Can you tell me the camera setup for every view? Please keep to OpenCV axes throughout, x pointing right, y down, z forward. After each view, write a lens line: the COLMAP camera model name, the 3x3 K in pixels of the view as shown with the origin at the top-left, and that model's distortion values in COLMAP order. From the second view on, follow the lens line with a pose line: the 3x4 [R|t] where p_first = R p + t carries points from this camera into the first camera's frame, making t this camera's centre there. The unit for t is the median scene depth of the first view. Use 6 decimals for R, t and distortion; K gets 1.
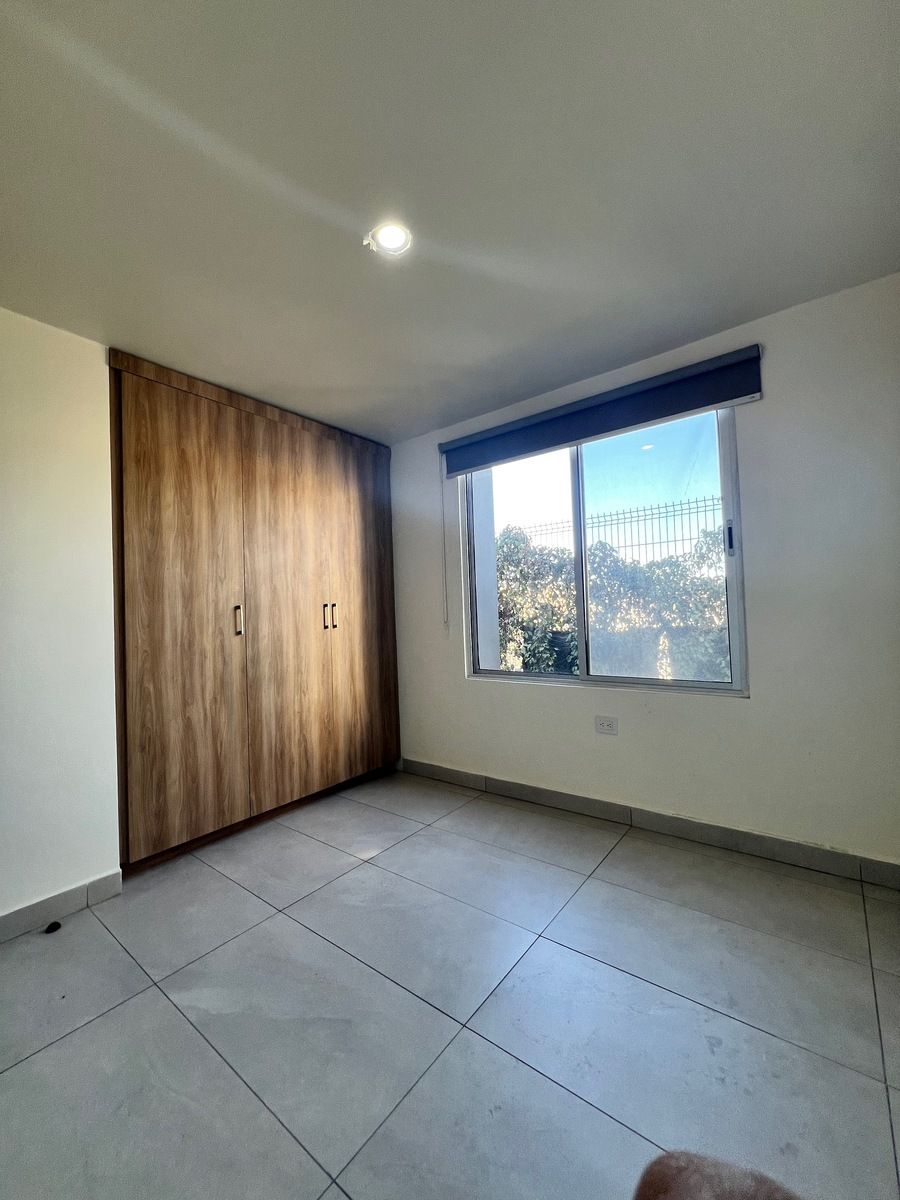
lens RADIAL K [[480.1, 0, 450.6], [0, 480.1, 600.8], [0, 0, 1]] dist [0.000305, 0.000680]
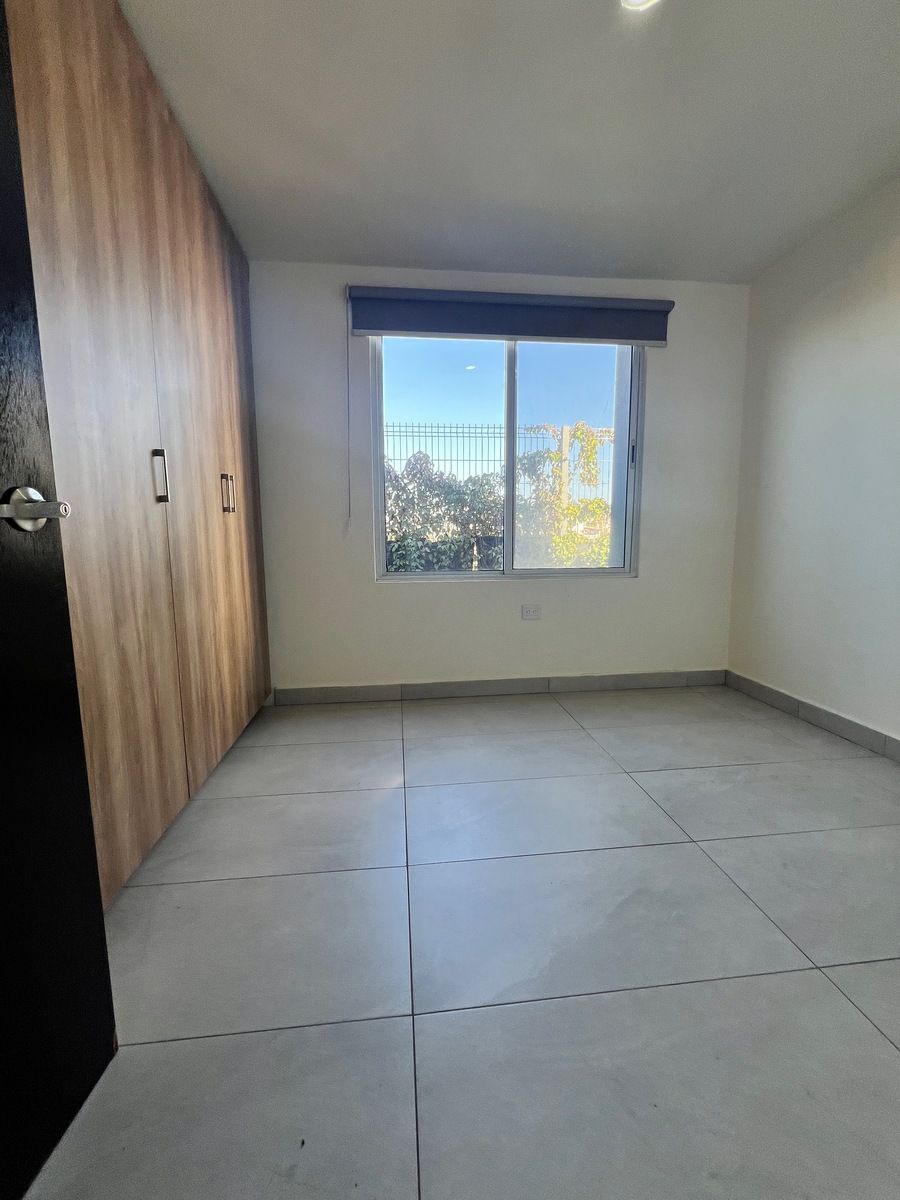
lens RADIAL K [[480.1, 0, 449.3], [0, 480.1, 599.3], [0, 0, 1]] dist [0.000305, 0.000680]
pose [[0.715259, -0.056605, 0.696563, -0.565819], [-0.033066, 0.992857, 0.114637, 0.102430], [-0.698077, -0.105028, 0.708278, 0.327389]]
